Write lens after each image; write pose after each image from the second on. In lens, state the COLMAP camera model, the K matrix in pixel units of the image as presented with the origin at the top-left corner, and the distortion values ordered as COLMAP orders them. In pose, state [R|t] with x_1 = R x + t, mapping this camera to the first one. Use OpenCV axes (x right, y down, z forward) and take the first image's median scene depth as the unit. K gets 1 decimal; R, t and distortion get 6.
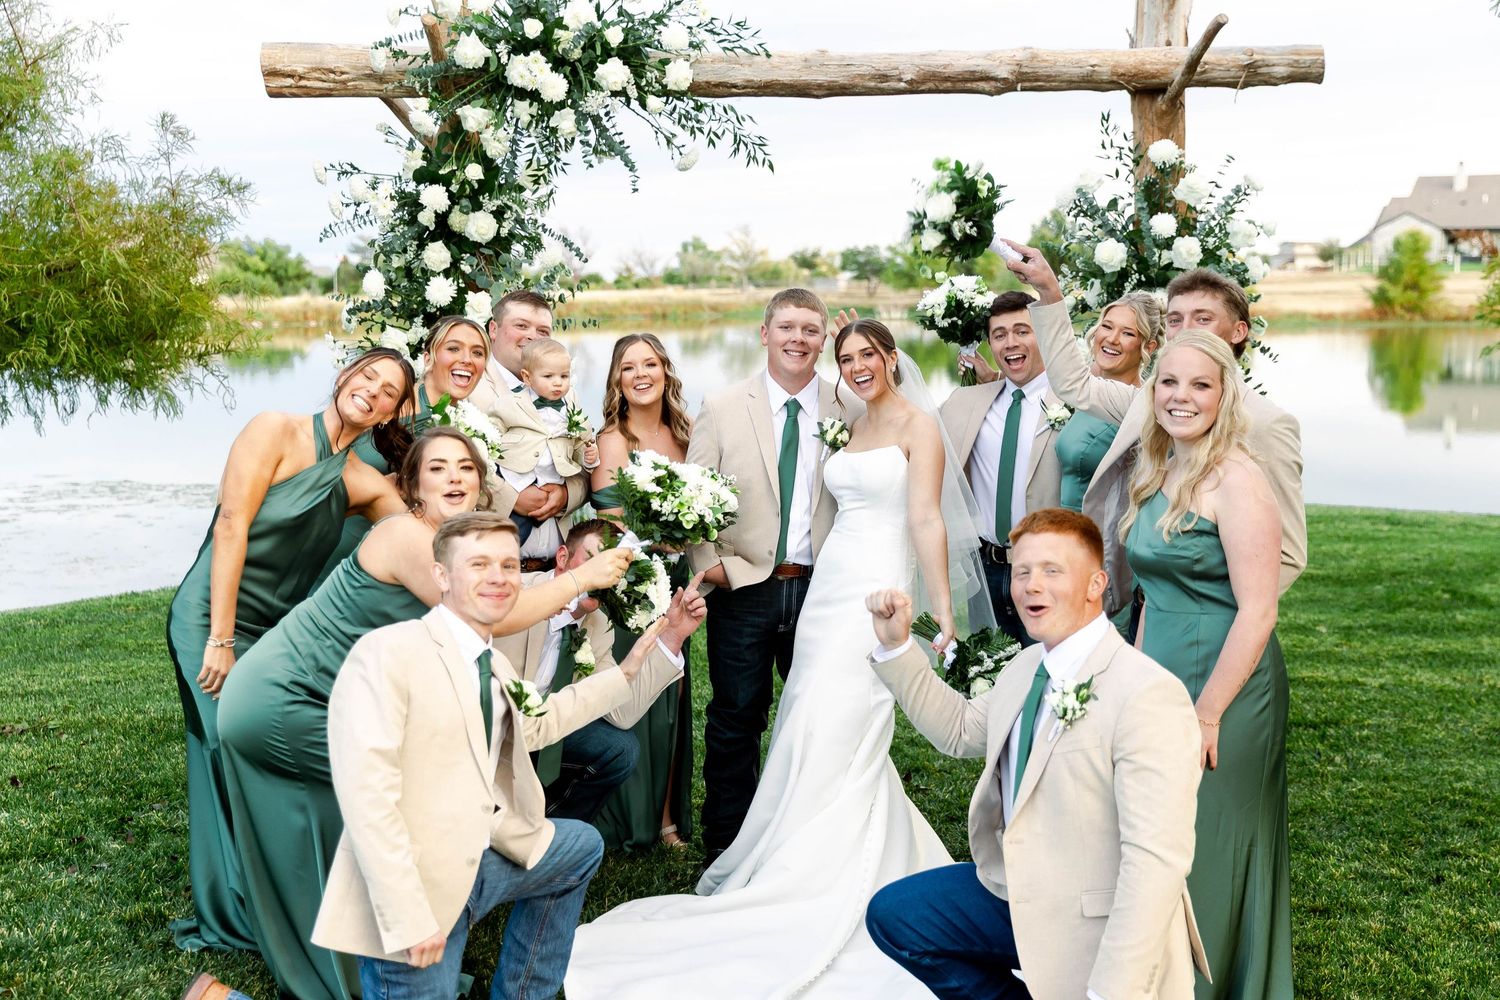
lens RADIAL K [[1835.7, 0, 749.8], [0, 1835.7, 499.3], [0, 0, 1]] dist [0.001227, 0.033712]
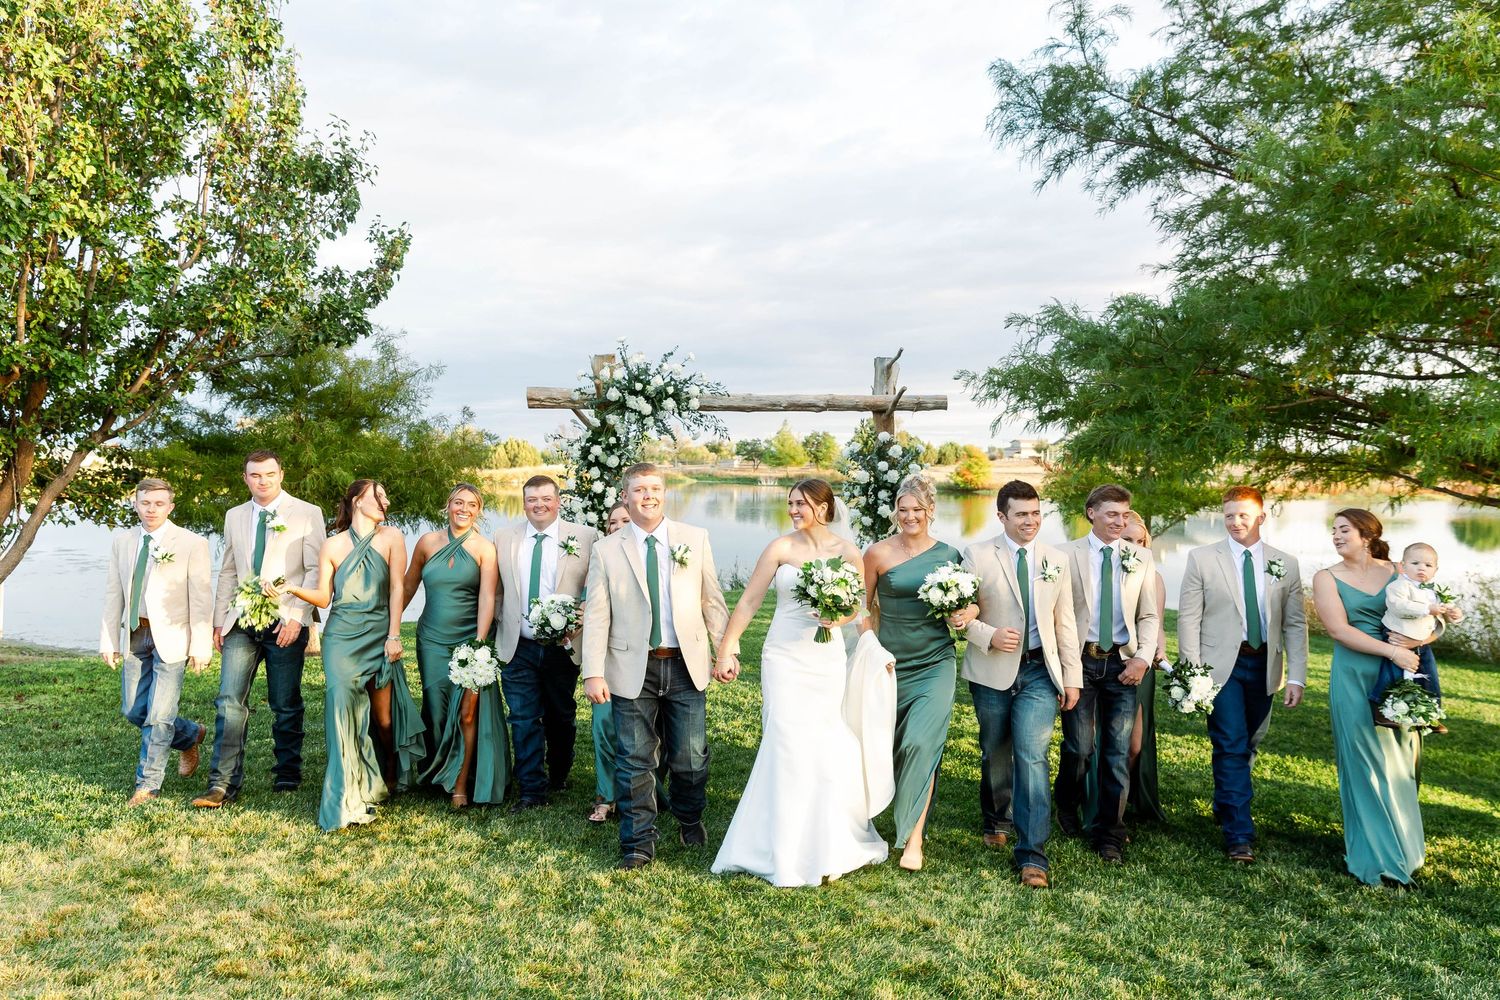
lens RADIAL K [[1231.3, 0, 750.0], [0, 1231.3, 500.0], [0, 0, 1]] dist [0.009172, 0.001215]
pose [[0.997853, 0.014741, 0.063813, -0.066500], [-0.009395, 0.996482, -0.083282, 0.041188], [-0.064816, 0.082504, 0.994481, -0.668050]]
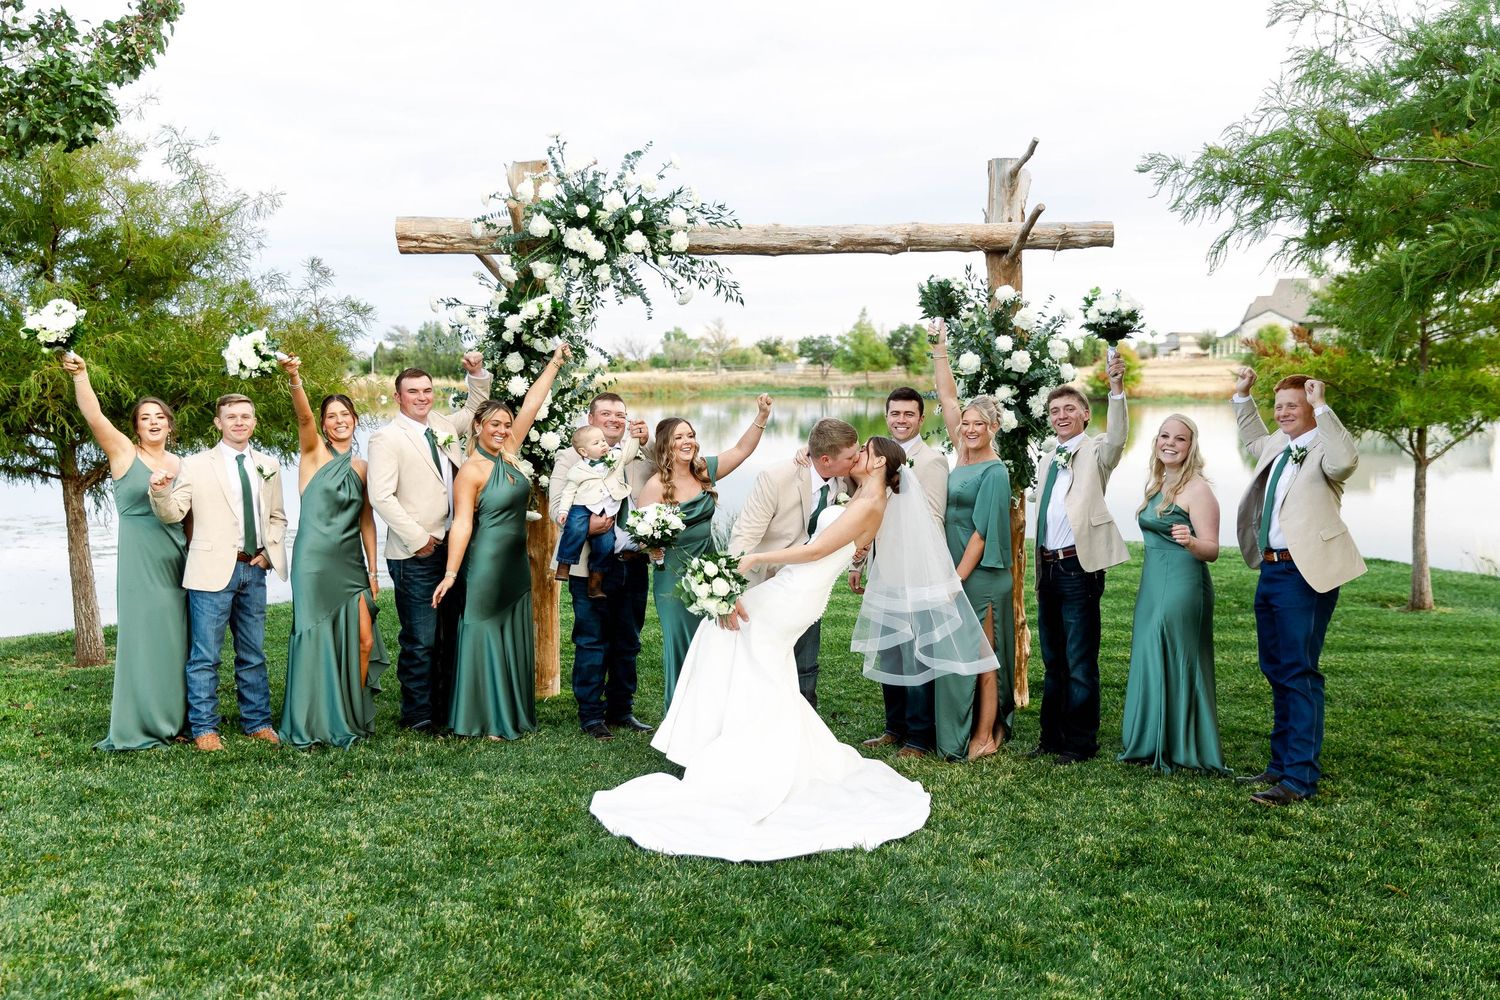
lens RADIAL K [[1579.1, 0, 766.4], [0, 1579.1, 507.9], [0, 0, 1]] dist [0.028391, 0.014708]
pose [[0.999604, 0.000365, 0.028141, -0.004330], [0.000393, 0.999637, -0.026937, 0.018770], [-0.028140, 0.026937, 0.999241, -0.268221]]
